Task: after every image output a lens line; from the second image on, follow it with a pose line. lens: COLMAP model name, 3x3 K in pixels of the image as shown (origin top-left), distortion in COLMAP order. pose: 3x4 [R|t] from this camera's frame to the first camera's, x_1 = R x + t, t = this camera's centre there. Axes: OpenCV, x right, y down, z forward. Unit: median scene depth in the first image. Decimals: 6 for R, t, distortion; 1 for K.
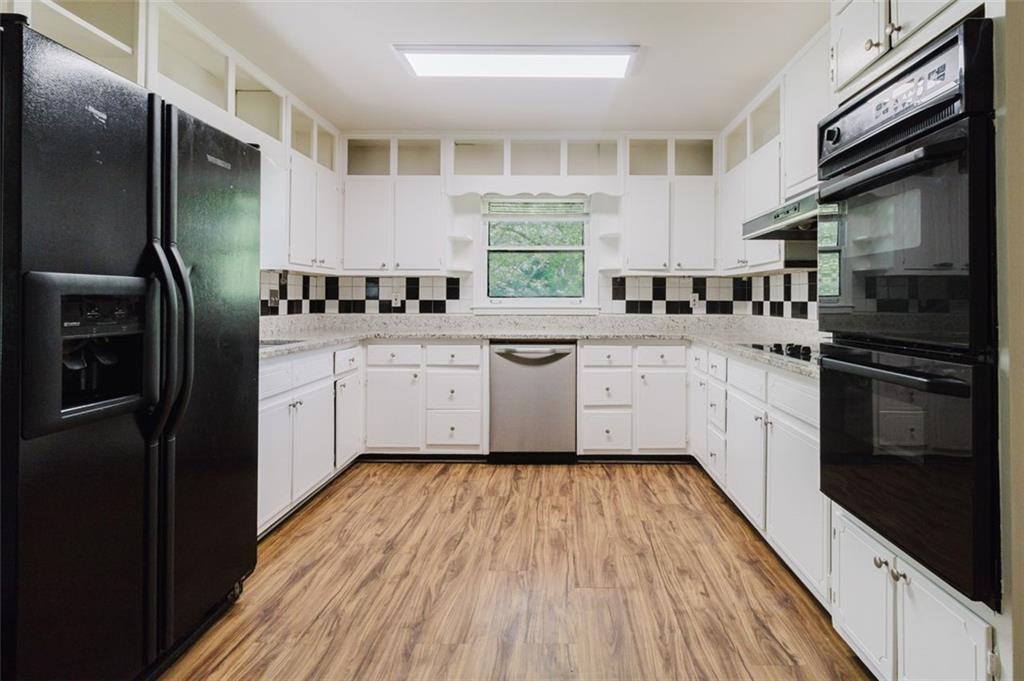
lens RADIAL K [[473.2, 0, 554.7], [0, 473.2, 315.8], [0, 0, 1]] dist [-0.017881, 0.000088]
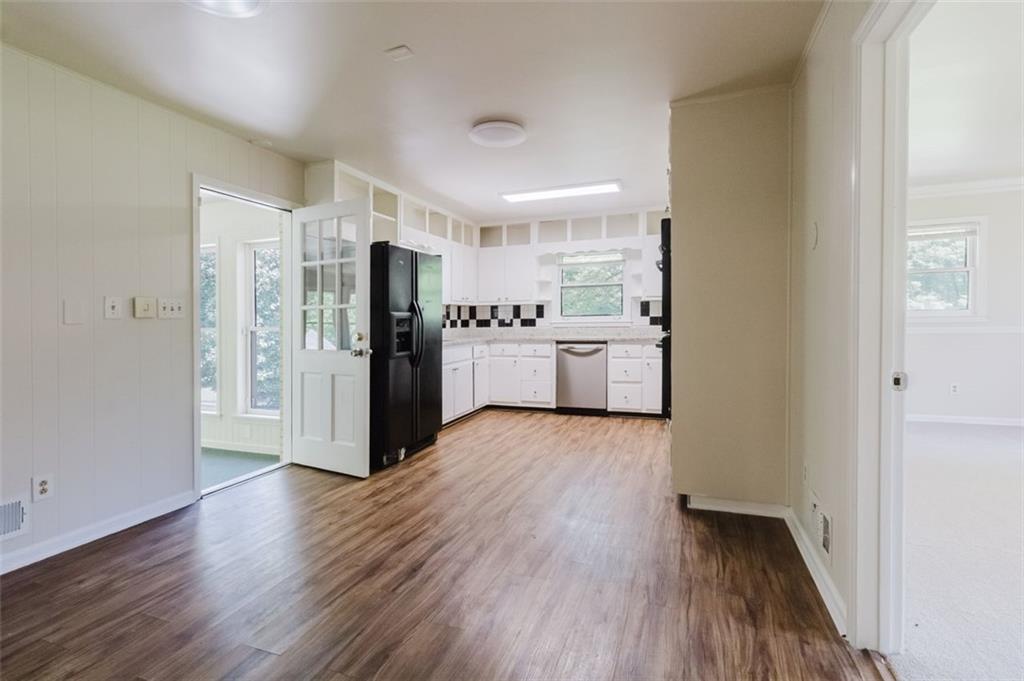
lens RADIAL K [[473.2, 0, 511.9], [0, 473.2, 339.7], [0, 0, 1]] dist [-0.017881, 0.000088]
pose [[0.932890, -0.002343, -0.360153, 0.323538], [0.006639, 0.999921, 0.010692, 0.025279], [0.360100, -0.012365, 0.932832, -0.640841]]
